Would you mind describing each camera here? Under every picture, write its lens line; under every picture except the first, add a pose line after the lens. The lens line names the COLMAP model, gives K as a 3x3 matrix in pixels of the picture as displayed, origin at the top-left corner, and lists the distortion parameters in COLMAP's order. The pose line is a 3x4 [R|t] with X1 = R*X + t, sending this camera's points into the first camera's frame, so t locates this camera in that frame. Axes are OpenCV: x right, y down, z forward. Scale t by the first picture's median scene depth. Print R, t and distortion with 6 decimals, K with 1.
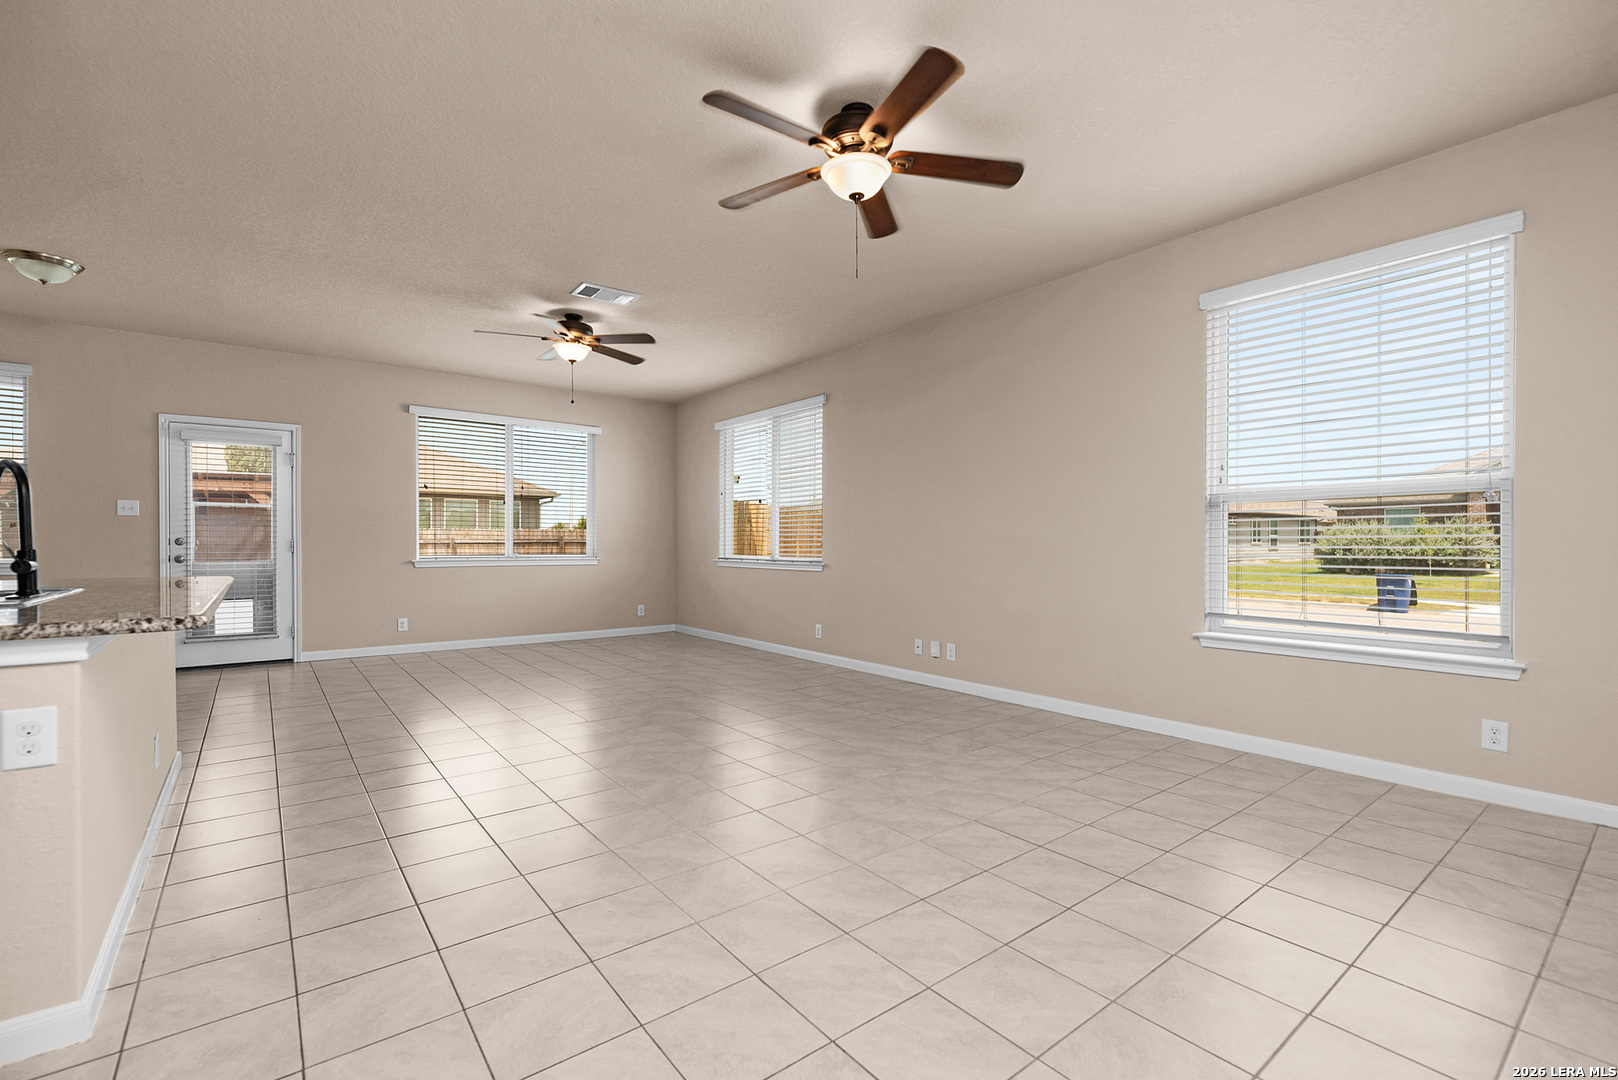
lens RADIAL K [[710.2, 0, 812.3], [0, 710.2, 543.2], [0, 0, 1]] dist [-0.001473, -0.000708]
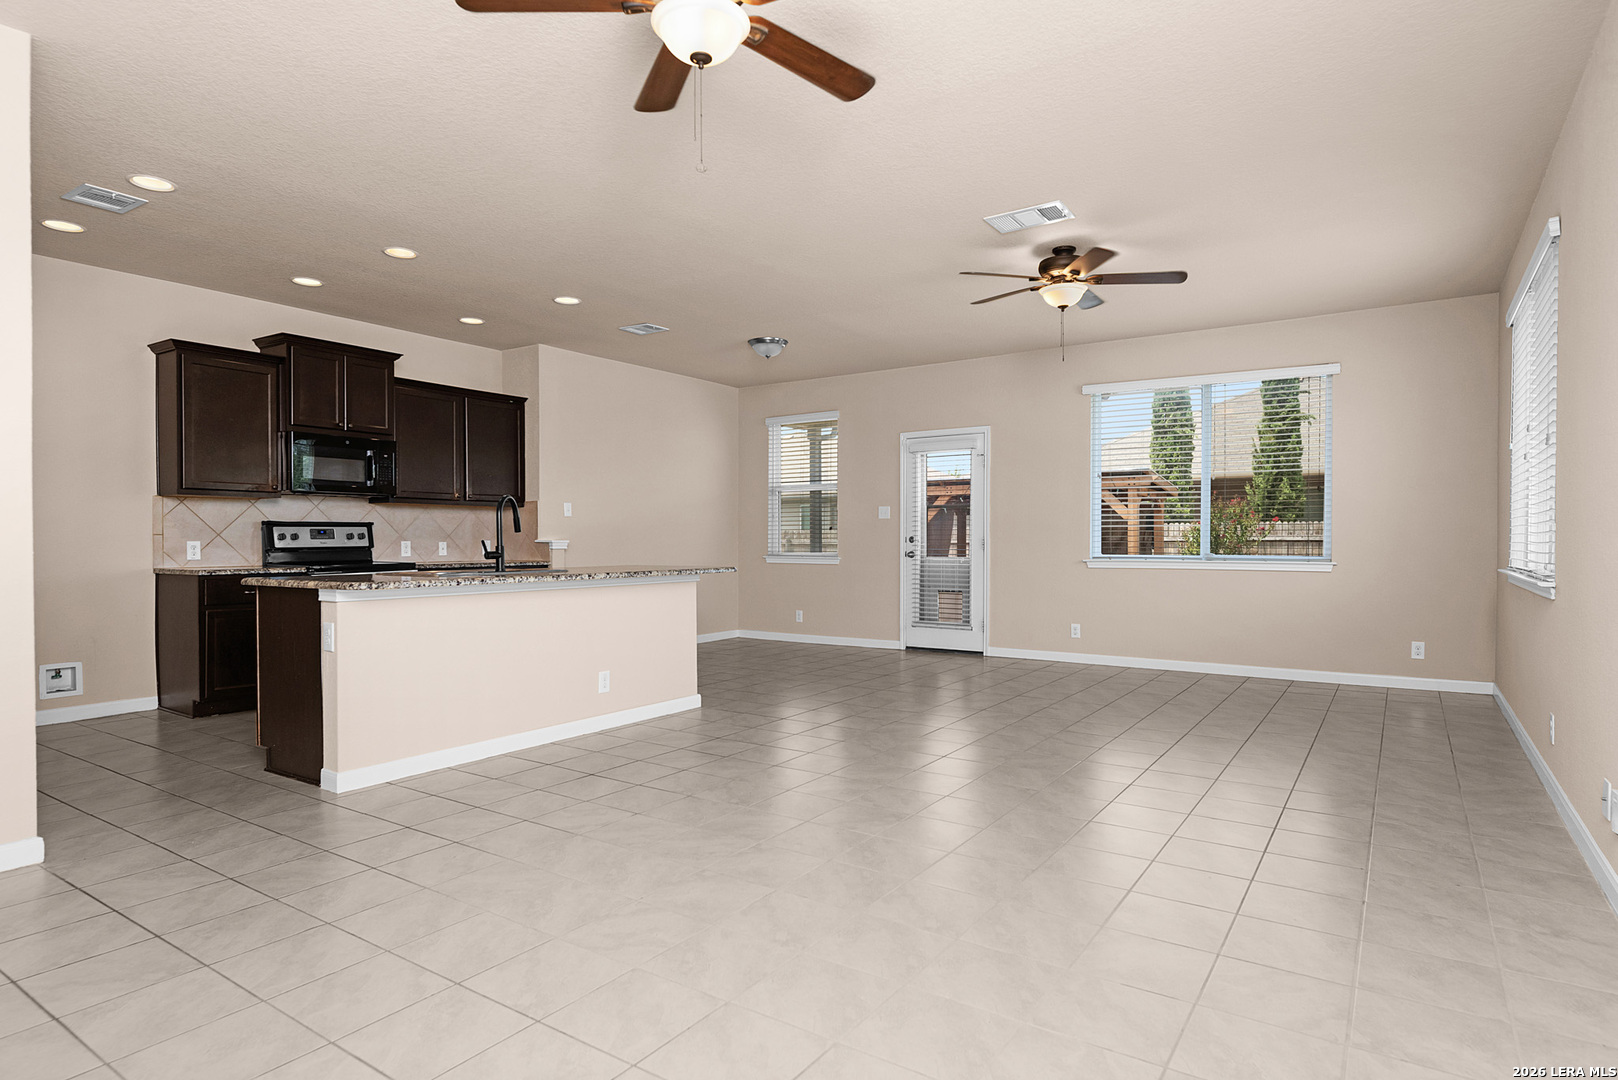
lens RADIAL K [[881.5, 0, 814.5], [0, 881.5, 544.8], [0, 0, 1]] dist [0.003781, 0.000129]
pose [[0.304261, 0.002320, -0.952586, 0.461864], [0.002733, 0.999991, 0.003309, 0.000686], [0.952585, -0.003610, 0.304252, 0.406645]]
